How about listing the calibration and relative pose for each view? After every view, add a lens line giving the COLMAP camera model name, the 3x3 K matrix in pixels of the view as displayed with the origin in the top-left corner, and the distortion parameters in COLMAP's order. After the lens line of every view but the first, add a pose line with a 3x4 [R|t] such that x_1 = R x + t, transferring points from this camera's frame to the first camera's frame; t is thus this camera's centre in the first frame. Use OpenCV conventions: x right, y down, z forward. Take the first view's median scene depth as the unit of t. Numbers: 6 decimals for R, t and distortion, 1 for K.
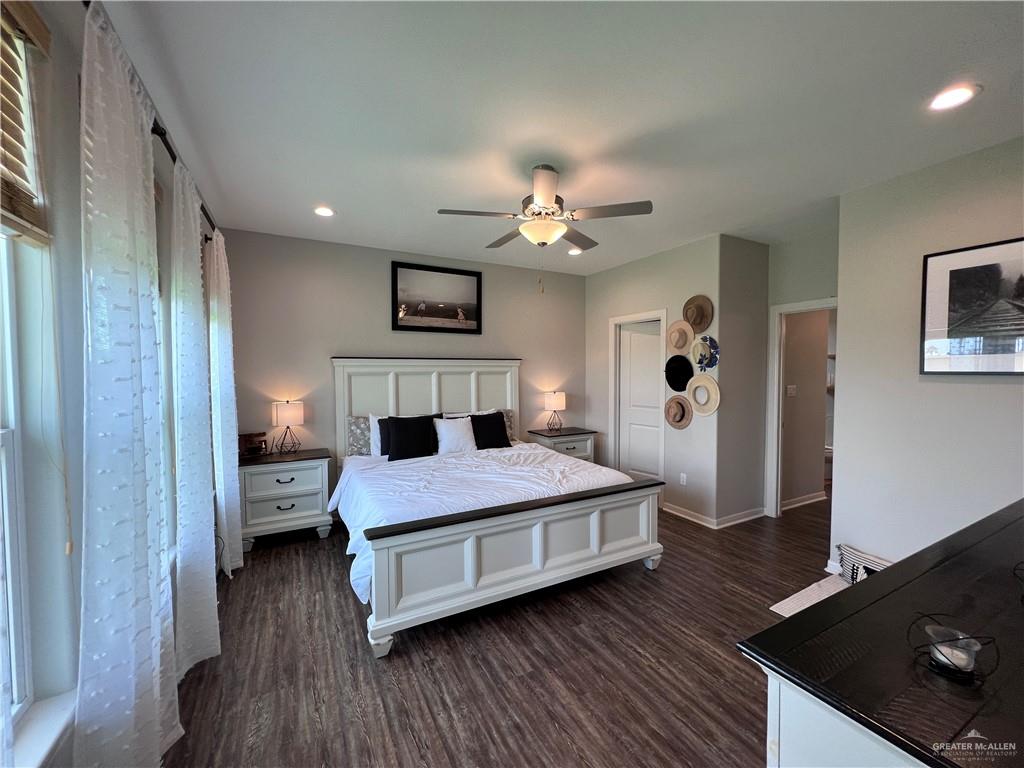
lens RADIAL K [[410.7, 0, 511.3], [0, 410.7, 383.8], [0, 0, 1]] dist [-0.000142, -0.000274]
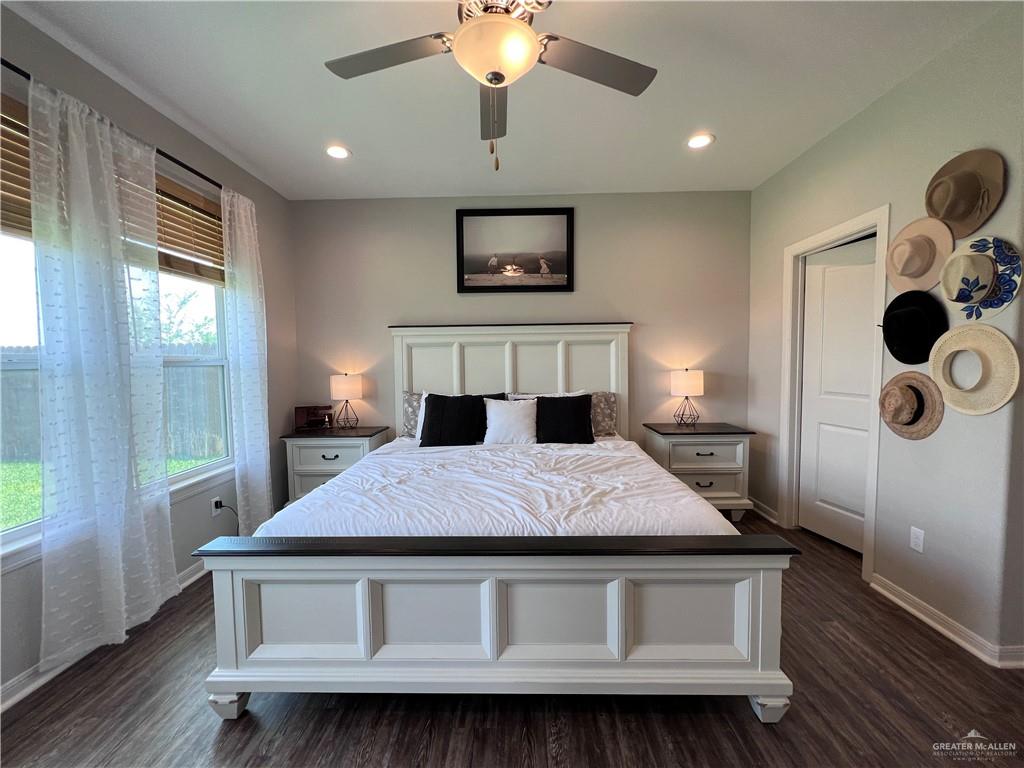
lens RADIAL K [[410.7, 0, 511.3], [0, 410.7, 383.8], [0, 0, 1]] dist [-0.000142, -0.000274]
pose [[0.871030, 0.019666, -0.490836, 0.236299], [-0.005181, 0.999511, 0.030851, 0.031024], [0.491202, -0.024329, 0.870706, 0.334617]]
